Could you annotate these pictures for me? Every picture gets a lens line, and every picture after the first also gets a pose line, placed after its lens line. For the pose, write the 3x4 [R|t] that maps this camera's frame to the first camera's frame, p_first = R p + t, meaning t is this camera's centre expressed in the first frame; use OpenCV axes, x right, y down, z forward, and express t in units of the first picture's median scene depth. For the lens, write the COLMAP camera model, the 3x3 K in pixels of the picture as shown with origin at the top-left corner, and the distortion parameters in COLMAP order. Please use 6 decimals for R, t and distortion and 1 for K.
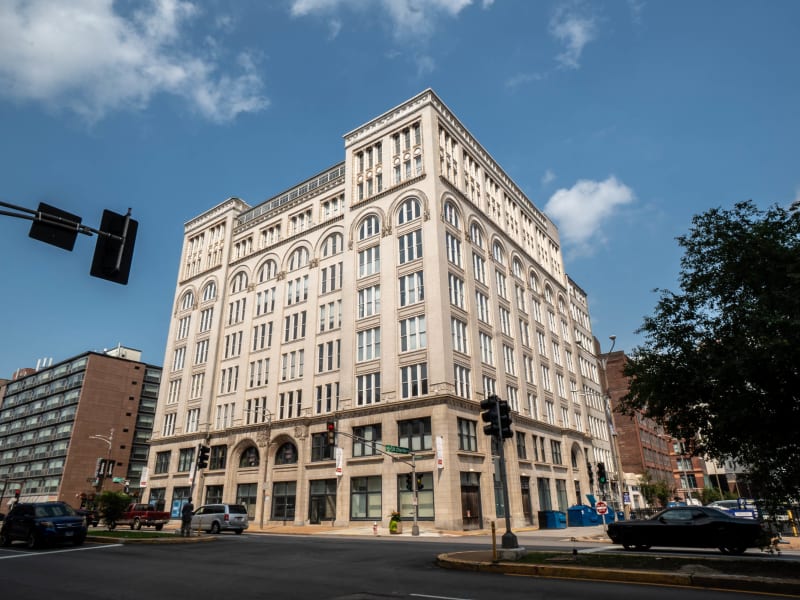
lens RADIAL K [[477.6, 0, 390.1], [0, 477.6, 318.9], [0, 0, 1]] dist [-0.016942, -0.000199]
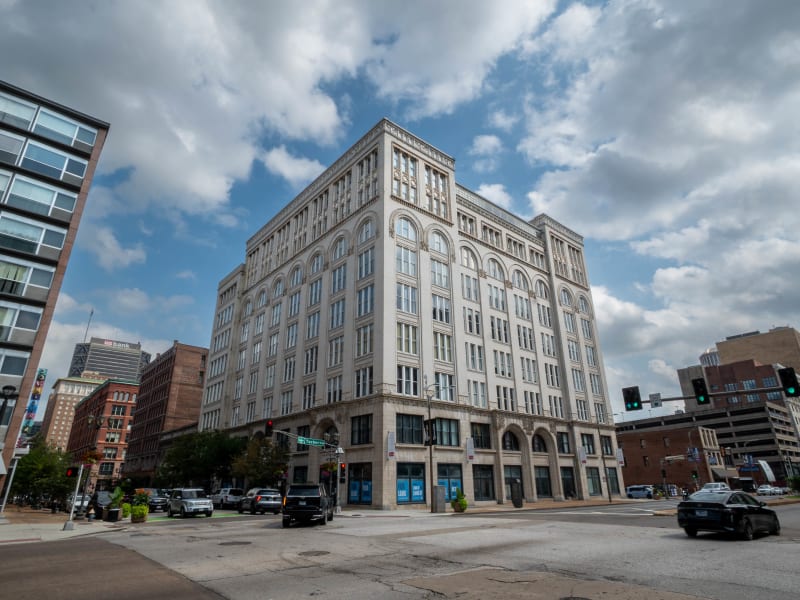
lens RADIAL K [[477.6, 0, 401.2], [0, 477.6, 297.1], [0, 0, 1]] dist [-0.016942, -0.000199]
pose [[0.242999, 0.376893, 0.893814, -1.279070], [-0.338802, 0.896379, -0.285865, 0.345151], [-0.908936, -0.233361, 0.345511, 0.819315]]
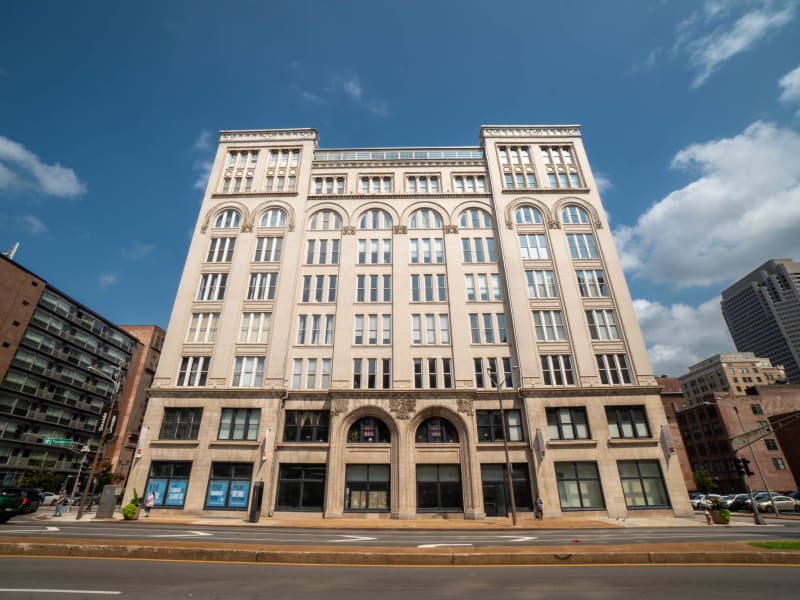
lens RADIAL K [[397.7, 0, 396.7], [0, 397.7, 294.6], [0, 0, 1]] dist [-0.053231, 0.002548]
pose [[0.832247, 0.269268, 0.484623, -0.559653], [-0.216020, 0.962544, -0.163841, 0.151100], [-0.510588, 0.031668, 0.859242, 0.359381]]
